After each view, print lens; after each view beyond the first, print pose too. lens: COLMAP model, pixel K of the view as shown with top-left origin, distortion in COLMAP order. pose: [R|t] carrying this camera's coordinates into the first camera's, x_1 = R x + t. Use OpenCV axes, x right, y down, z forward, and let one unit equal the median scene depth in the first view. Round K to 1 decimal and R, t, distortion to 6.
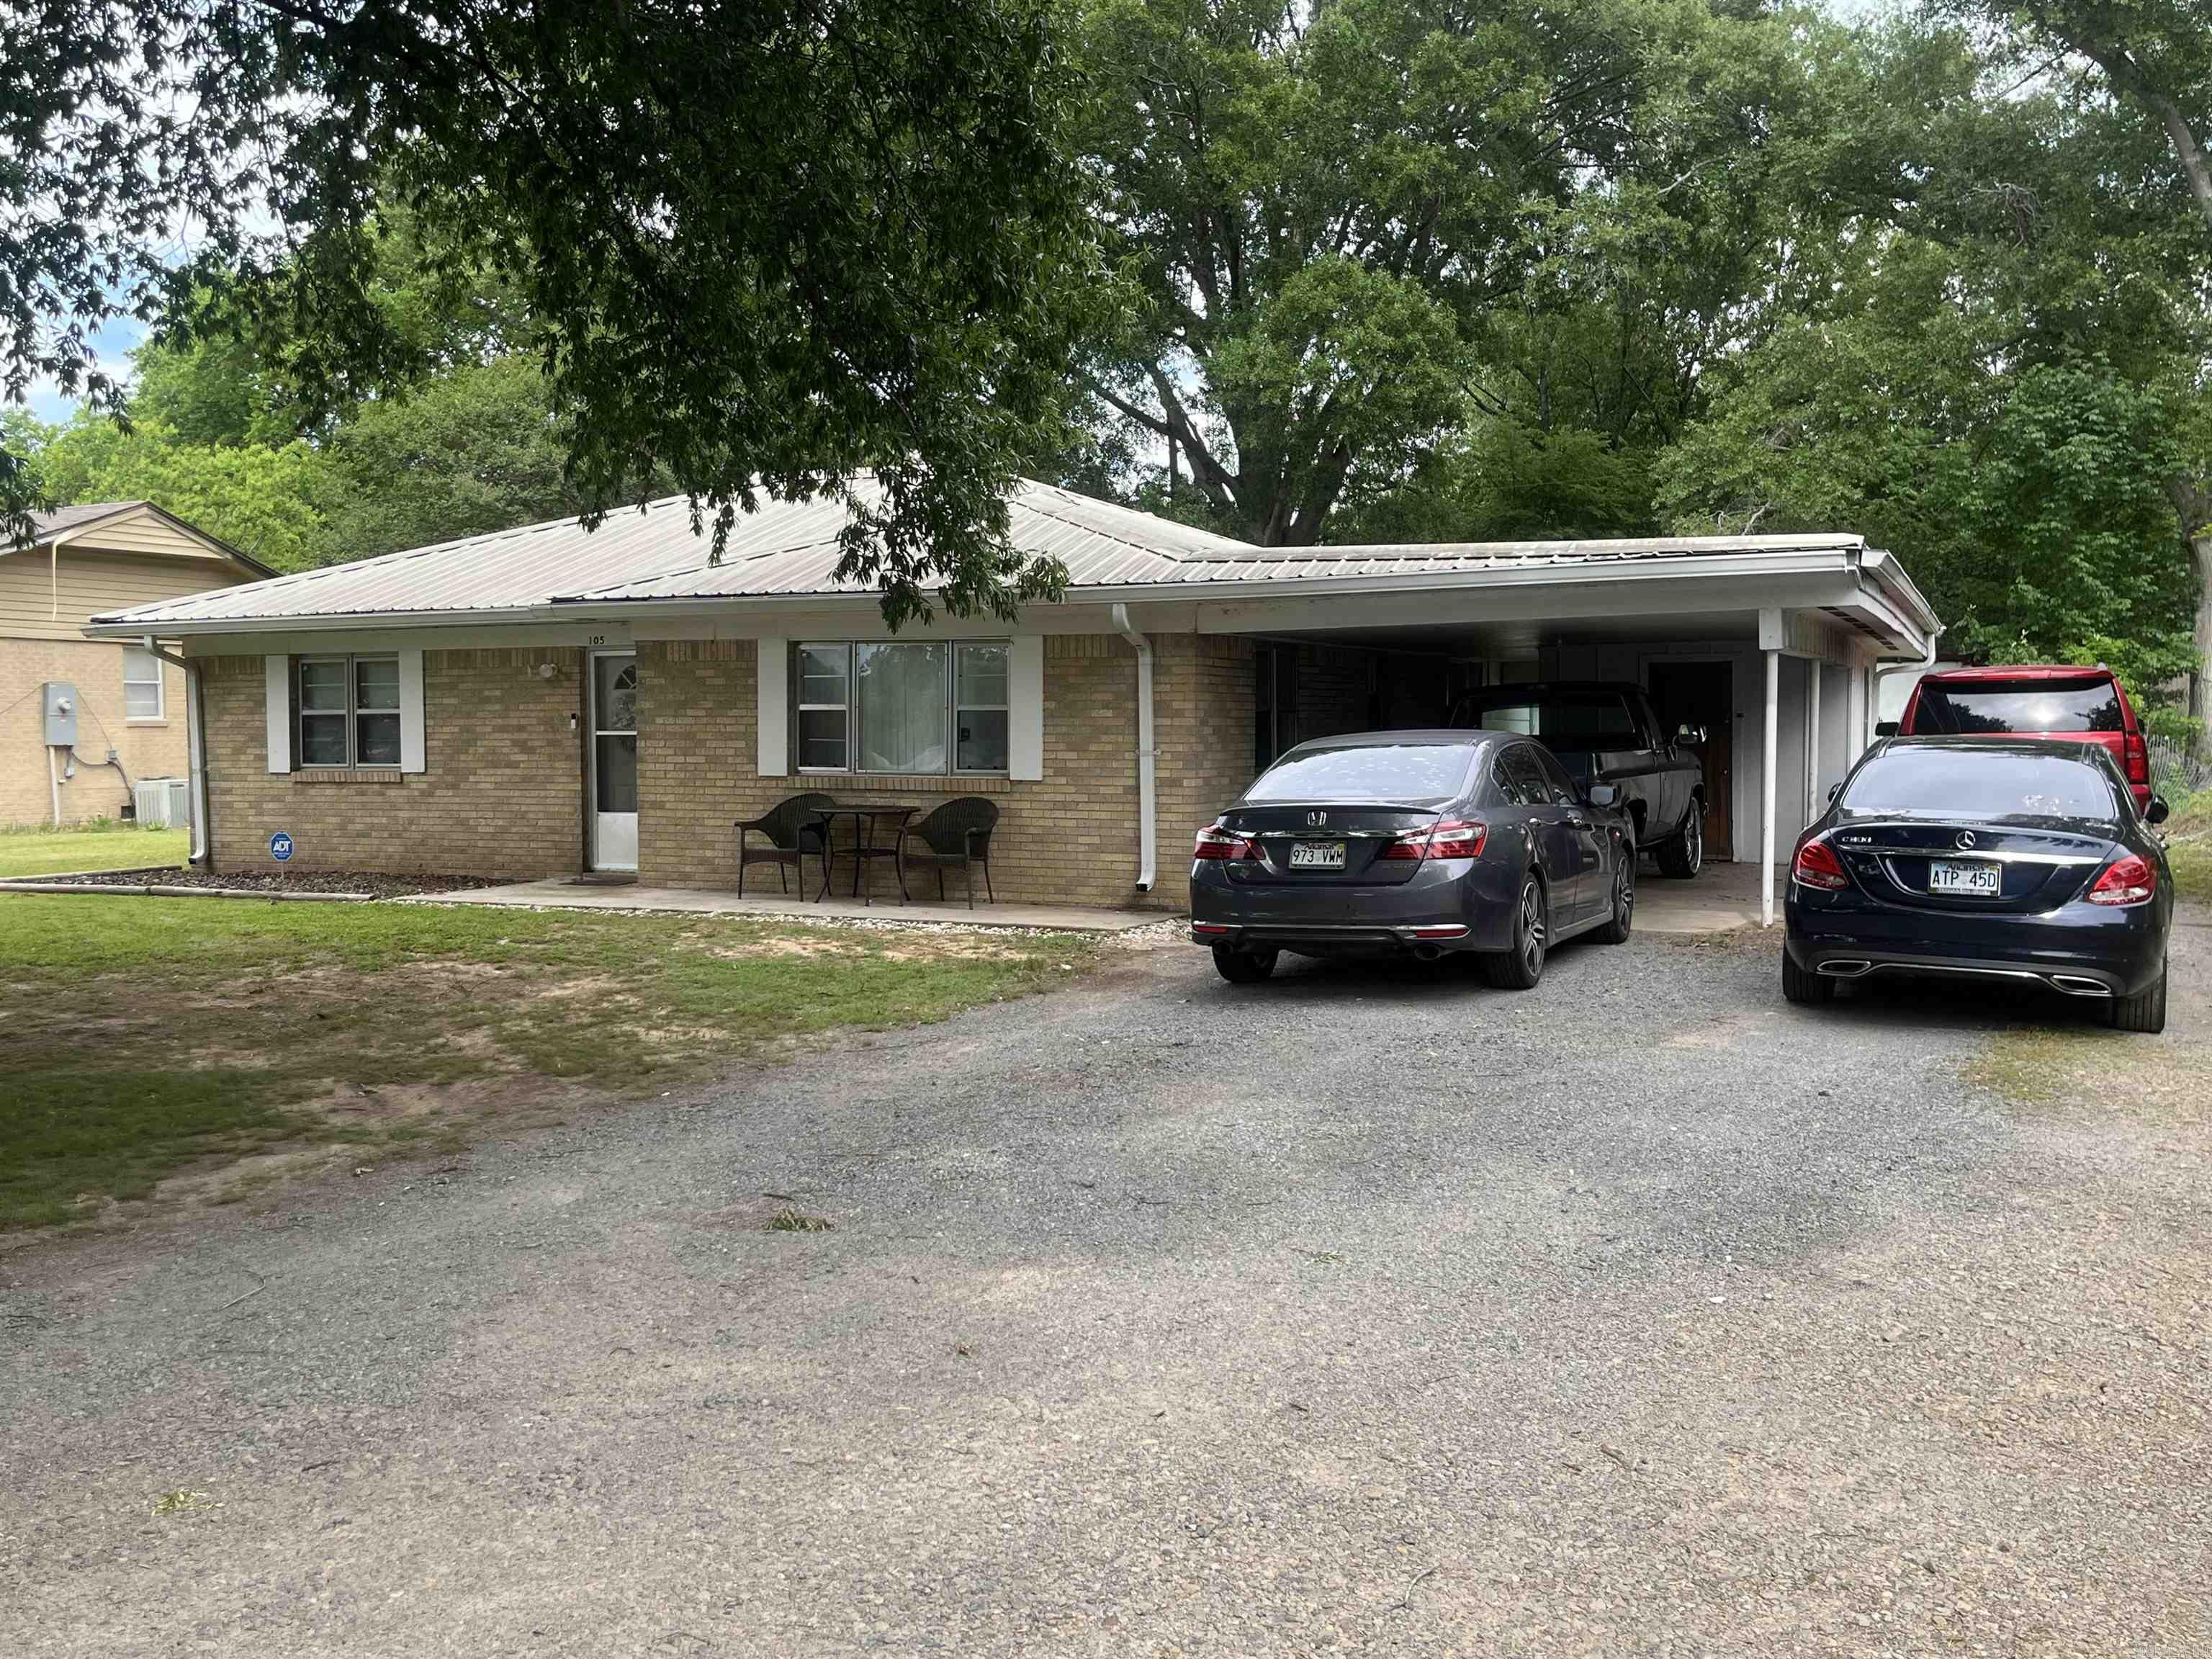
lens RADIAL K [[2022.8, 0, 1105.2], [0, 2022.8, 834.0], [0, 0, 1]] dist [-0.004485, 0.000000]
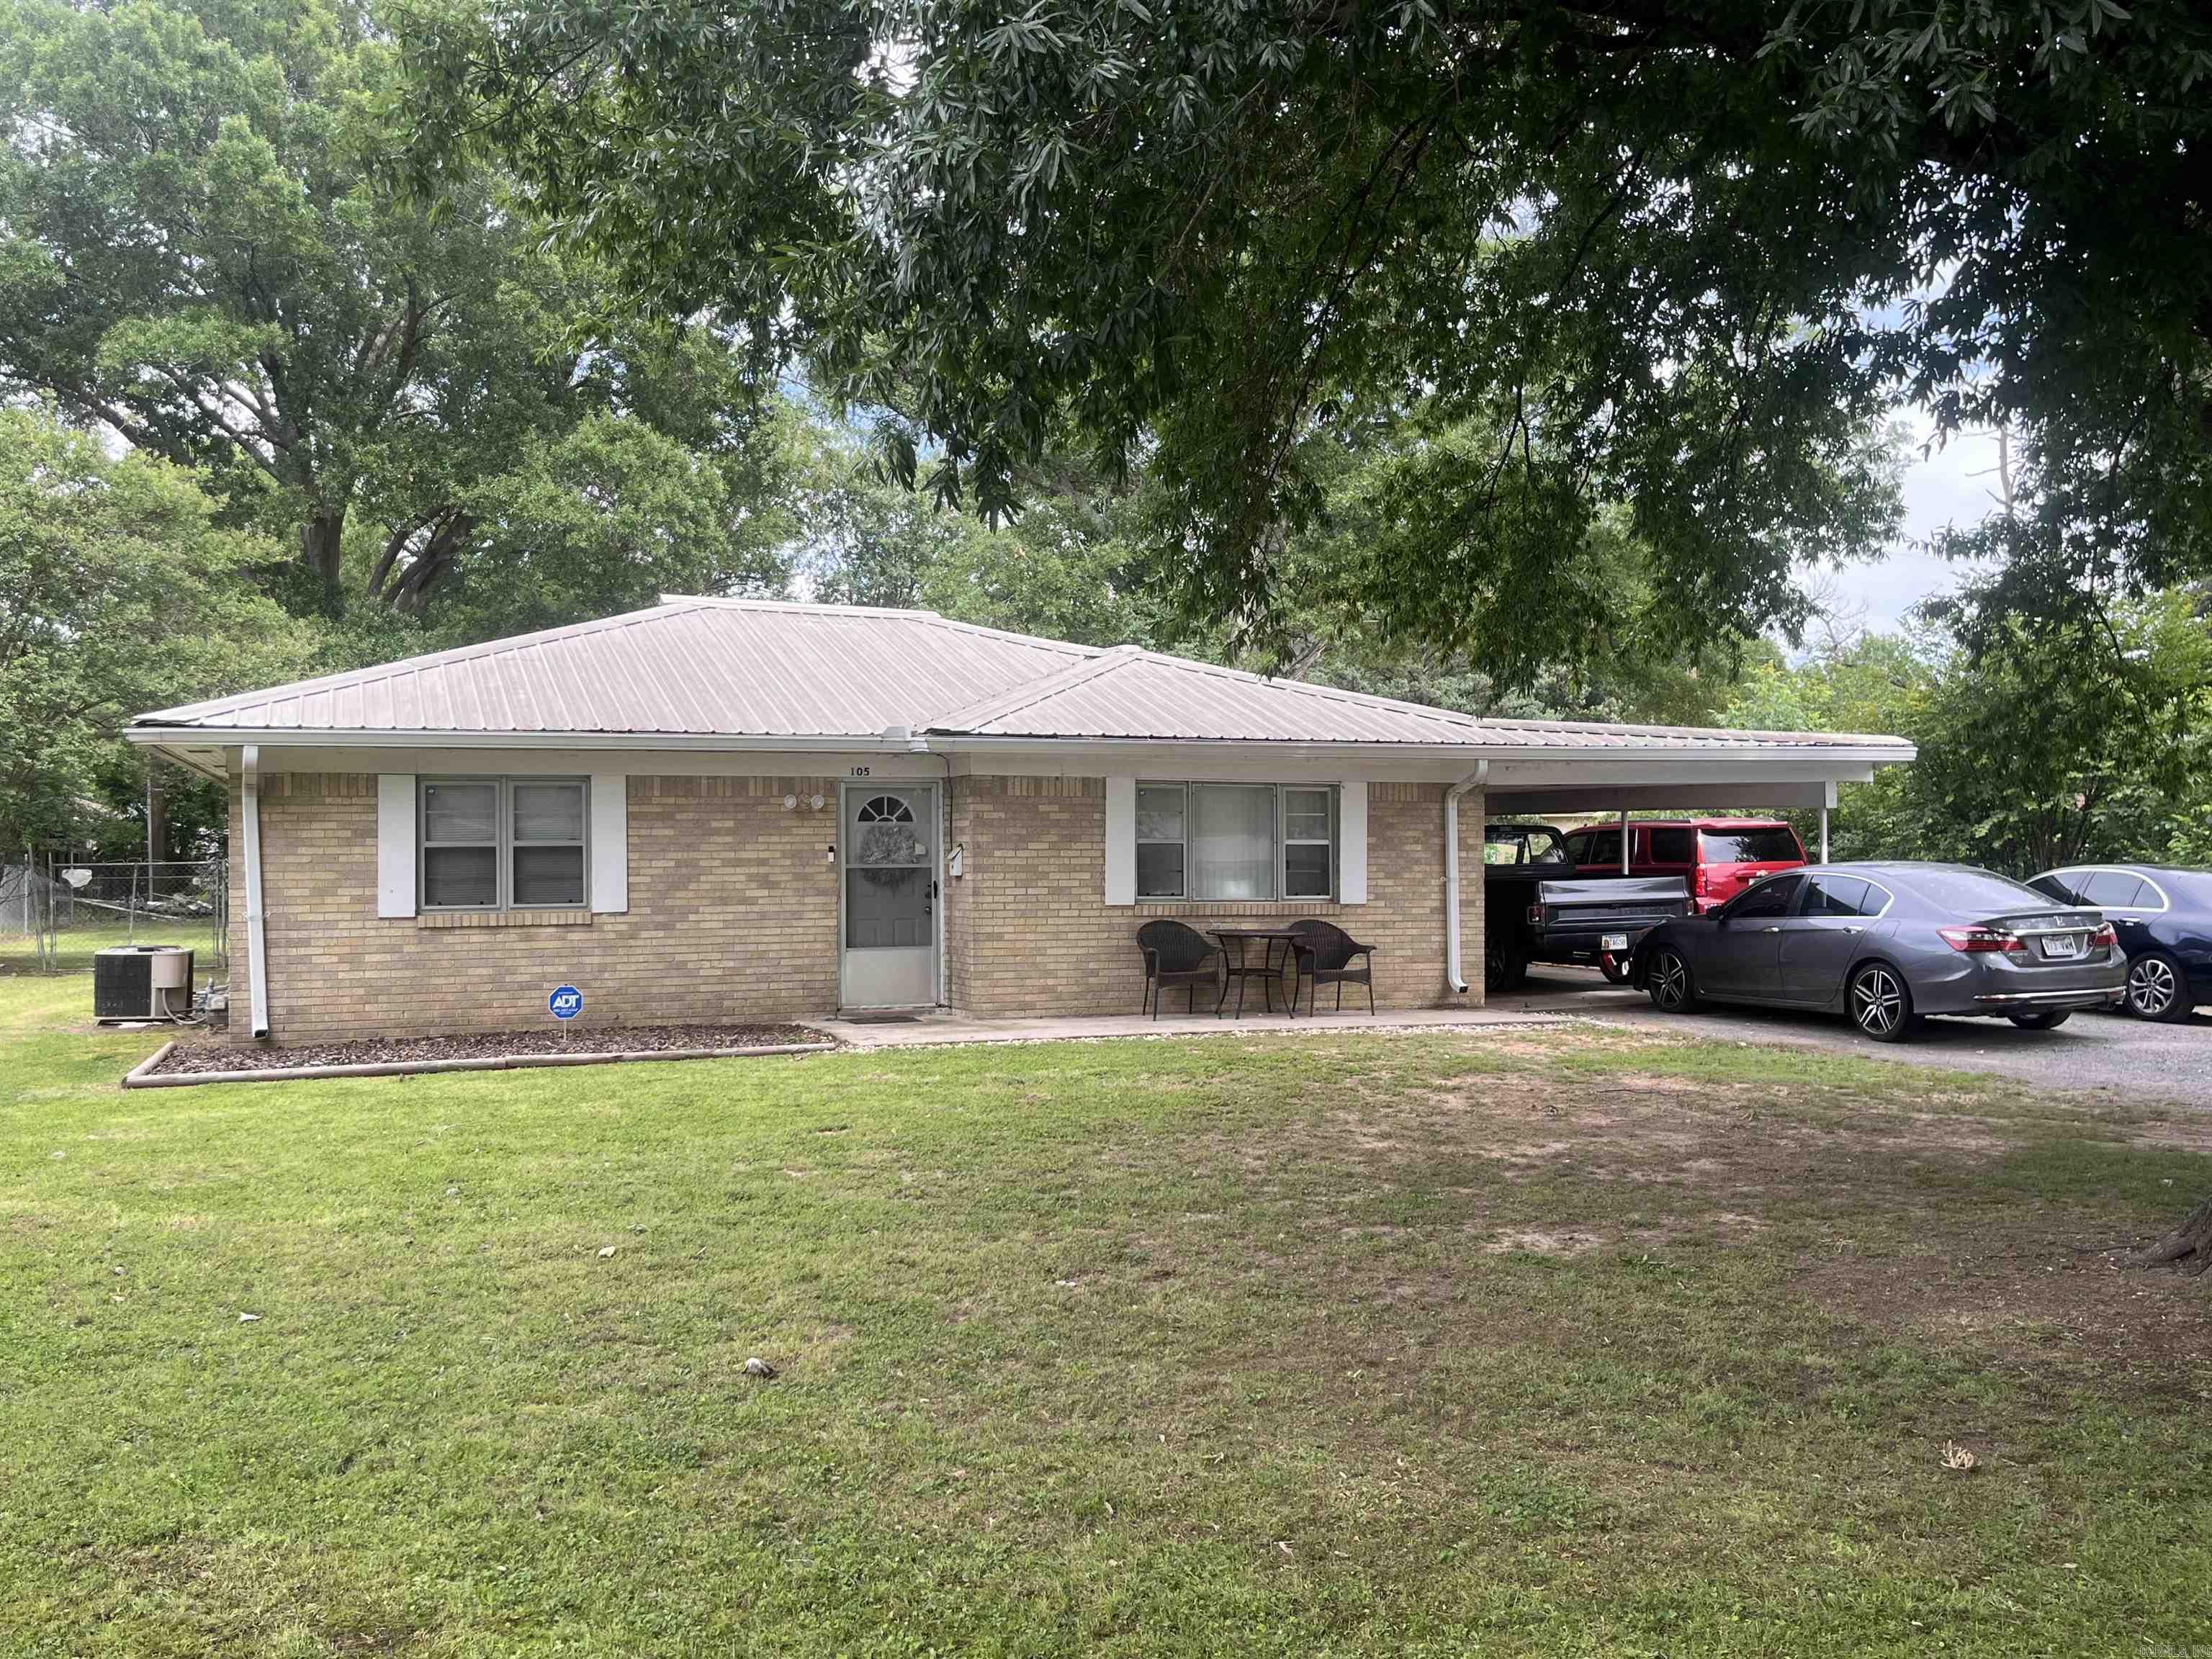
lens RADIAL K [[1845.5, 0, 1104.7], [0, 1845.5, 828.4], [0, 0, 1]] dist [0.054562, -0.000375]
pose [[0.727113, 0.009303, 0.686455, -0.764139], [0.038302, 0.997801, -0.054093, -0.015293], [-0.685449, 0.065625, 0.725158, 0.267929]]
